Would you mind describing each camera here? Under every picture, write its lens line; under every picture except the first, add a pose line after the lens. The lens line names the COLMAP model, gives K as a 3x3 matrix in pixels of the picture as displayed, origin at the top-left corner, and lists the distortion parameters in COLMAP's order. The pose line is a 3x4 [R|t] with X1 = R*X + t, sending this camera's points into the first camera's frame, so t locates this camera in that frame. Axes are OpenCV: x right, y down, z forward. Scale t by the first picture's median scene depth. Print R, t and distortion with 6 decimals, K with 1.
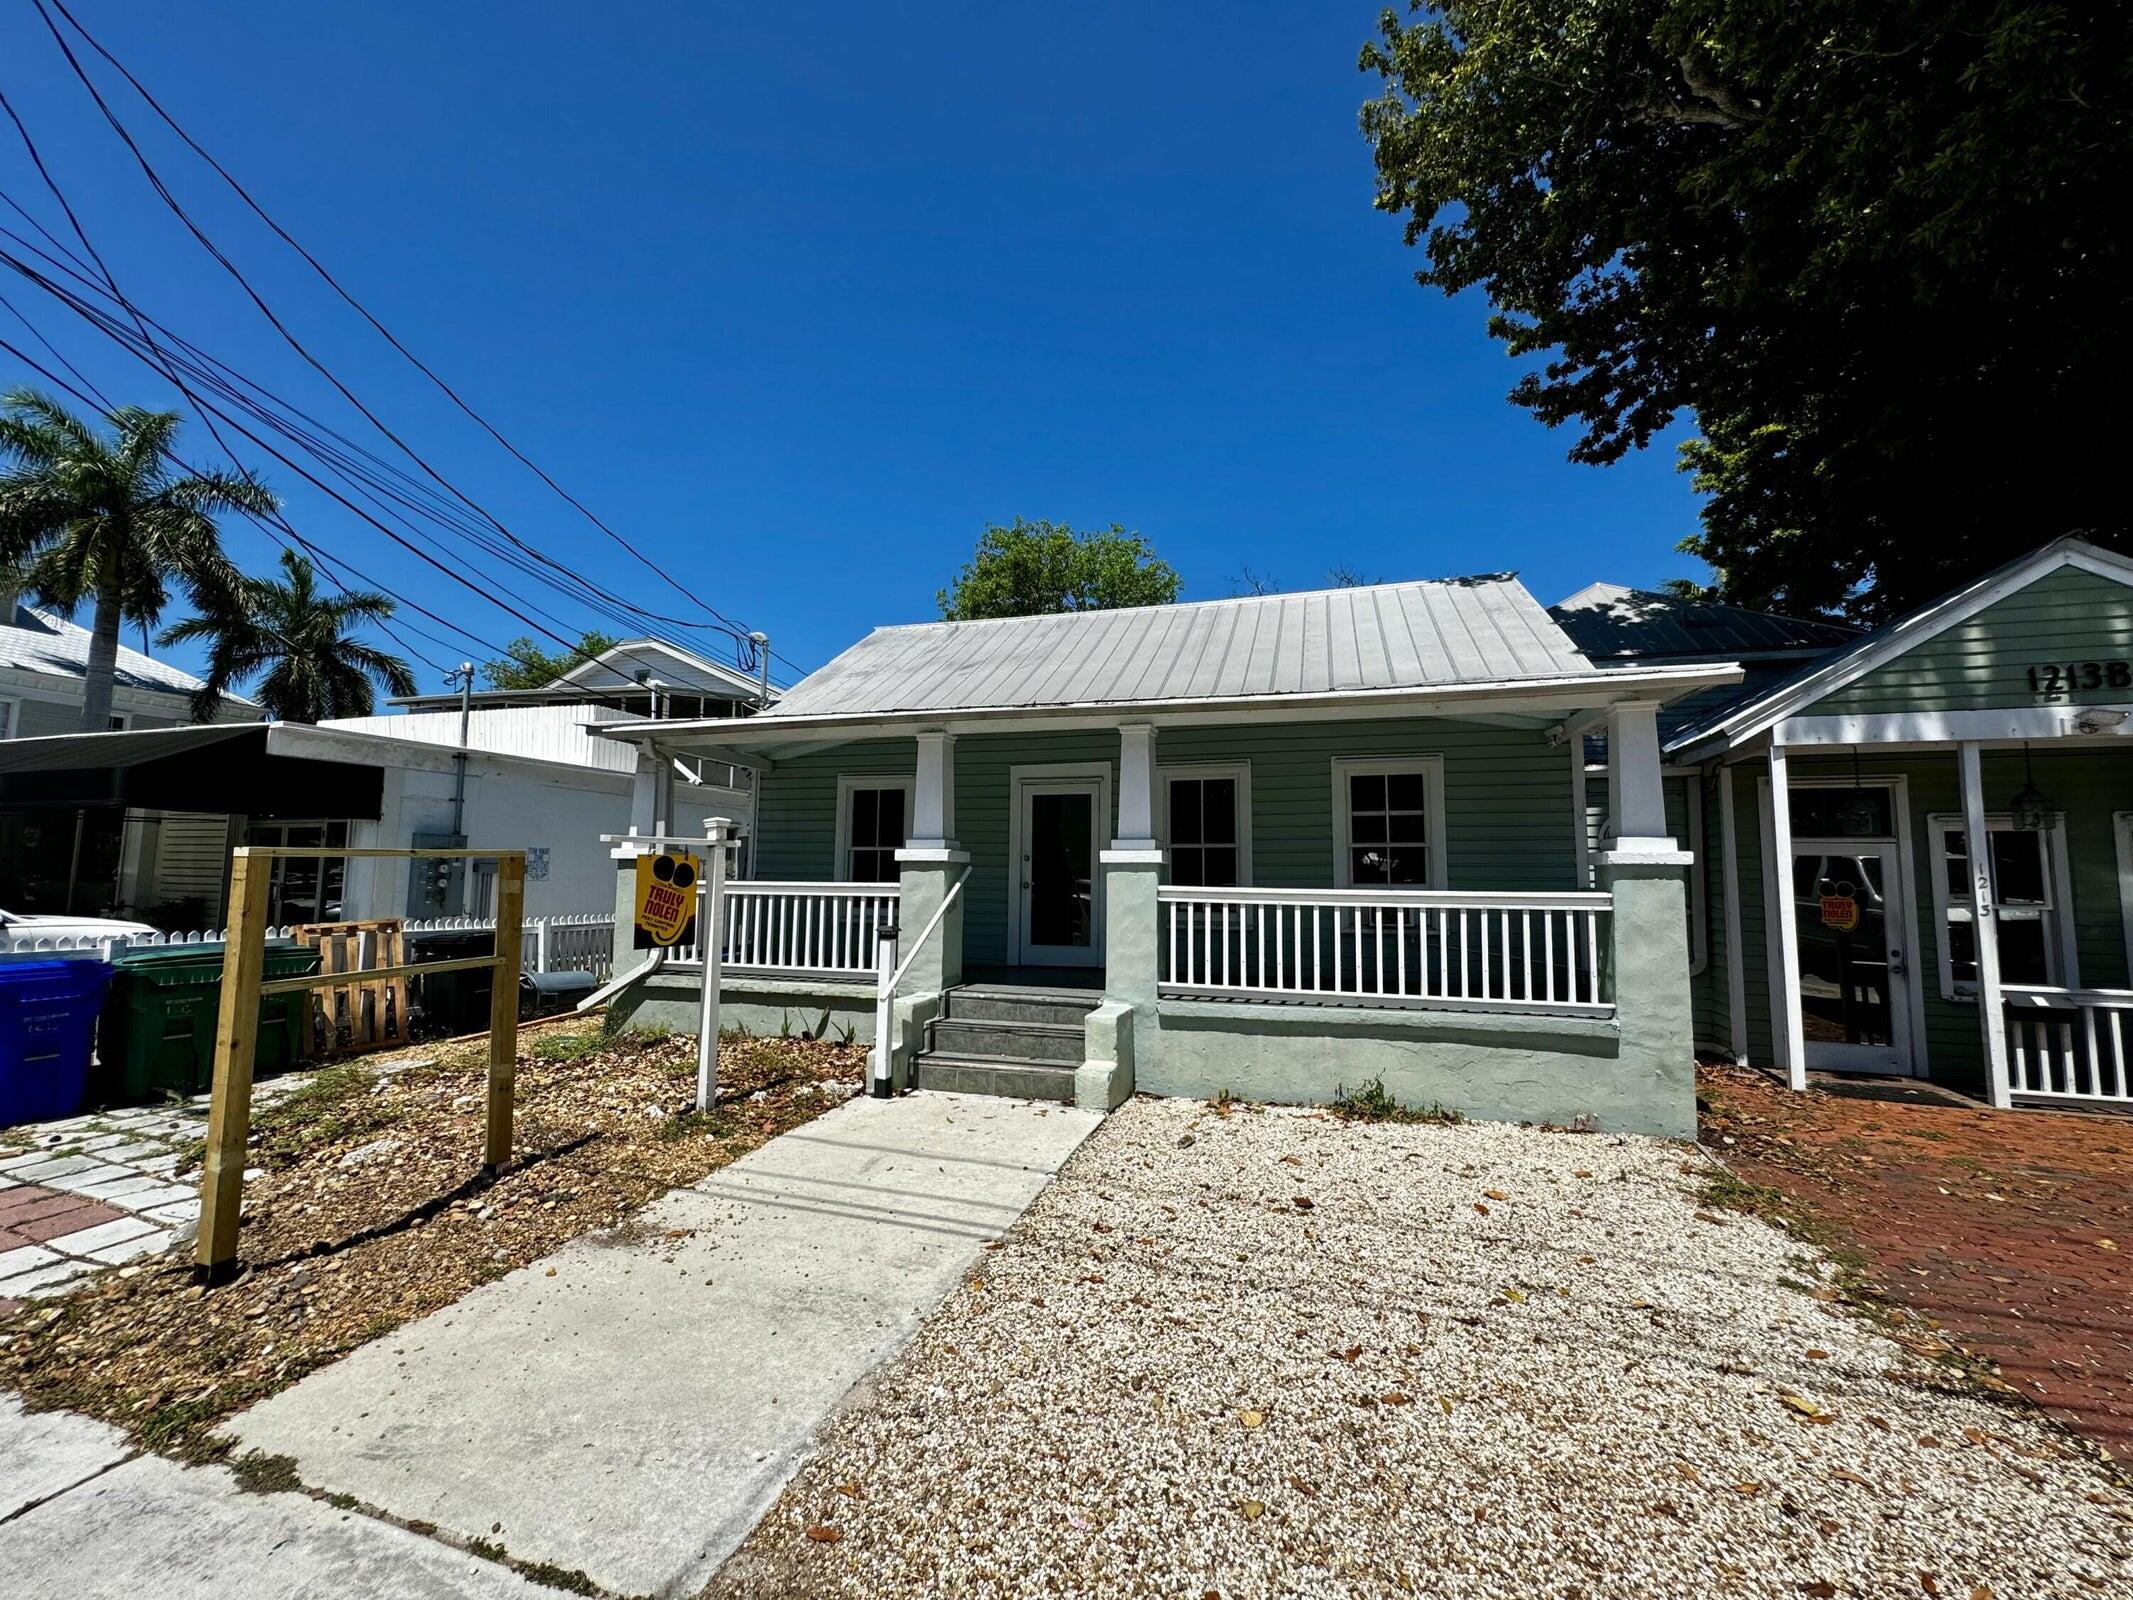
lens RADIAL K [[851.1, 0, 1069.5], [0, 851.1, 752.9], [0, 0, 1]] dist [0.002739, 0.000945]
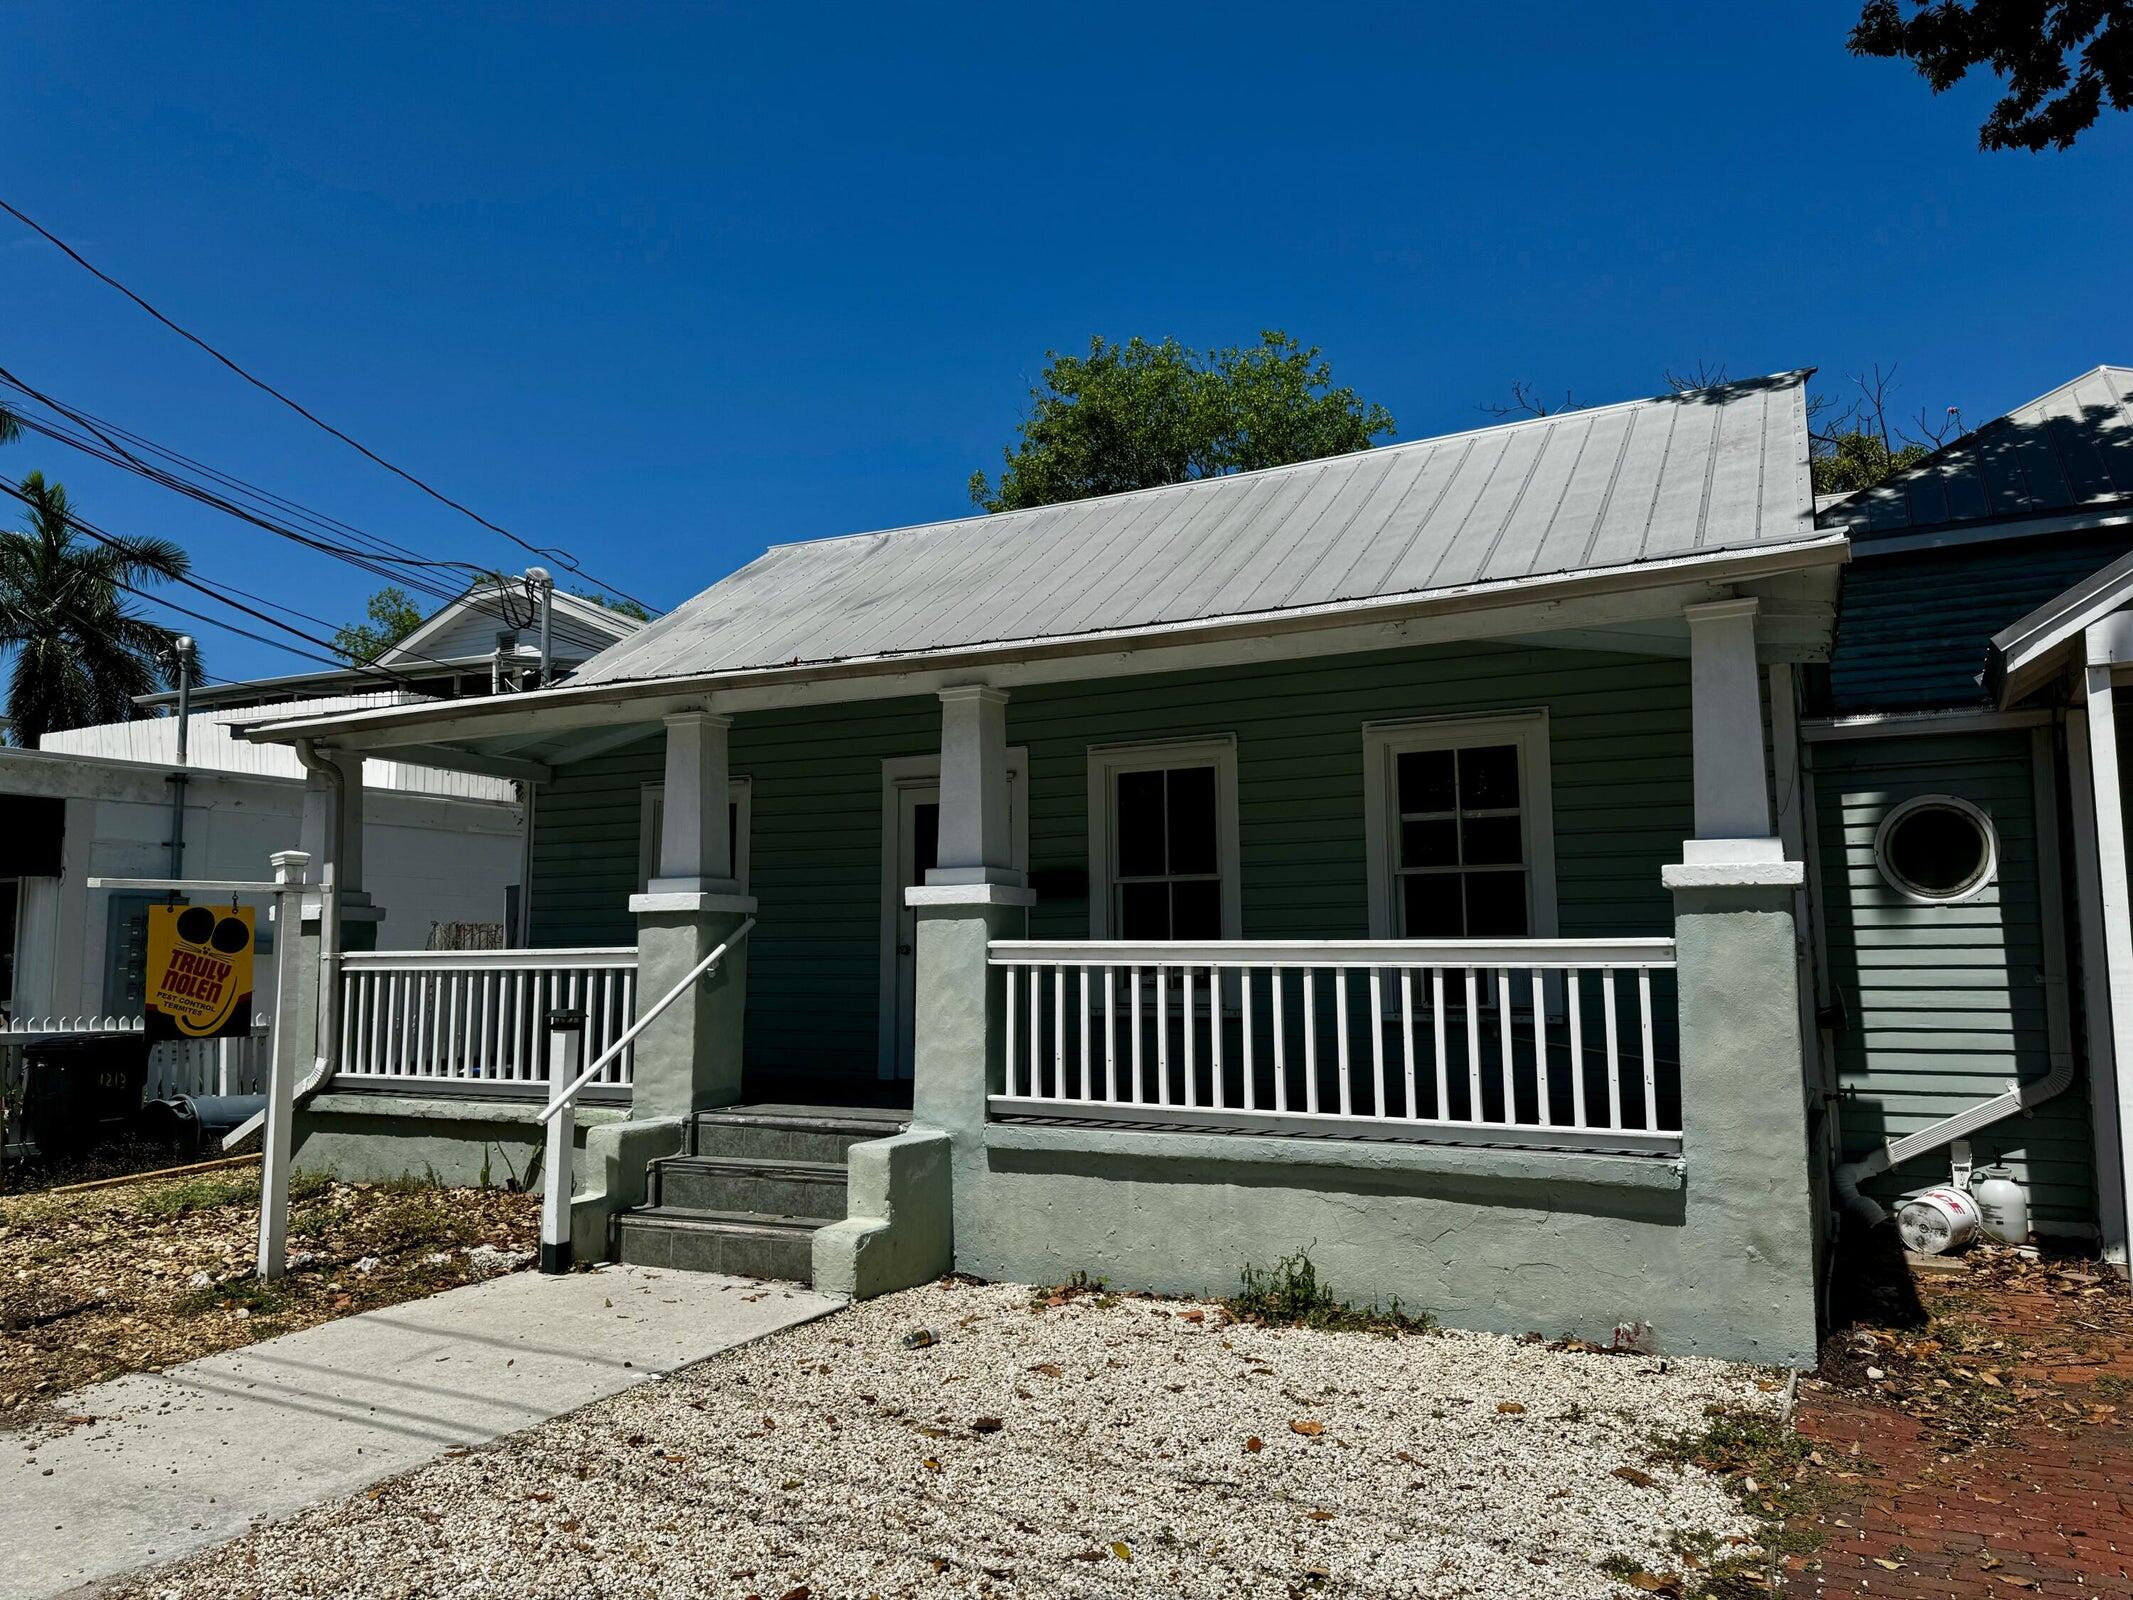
lens RADIAL K [[1508.7, 0, 1093.5], [0, 1508.7, 707.5], [0, 0, 1]] dist [0.047632, -0.041944]
pose [[0.981327, -0.046608, -0.186614, 0.412693], [0.042683, 0.998776, -0.025000, 0.016588], [0.187551, 0.016568, 0.982115, -0.079594]]
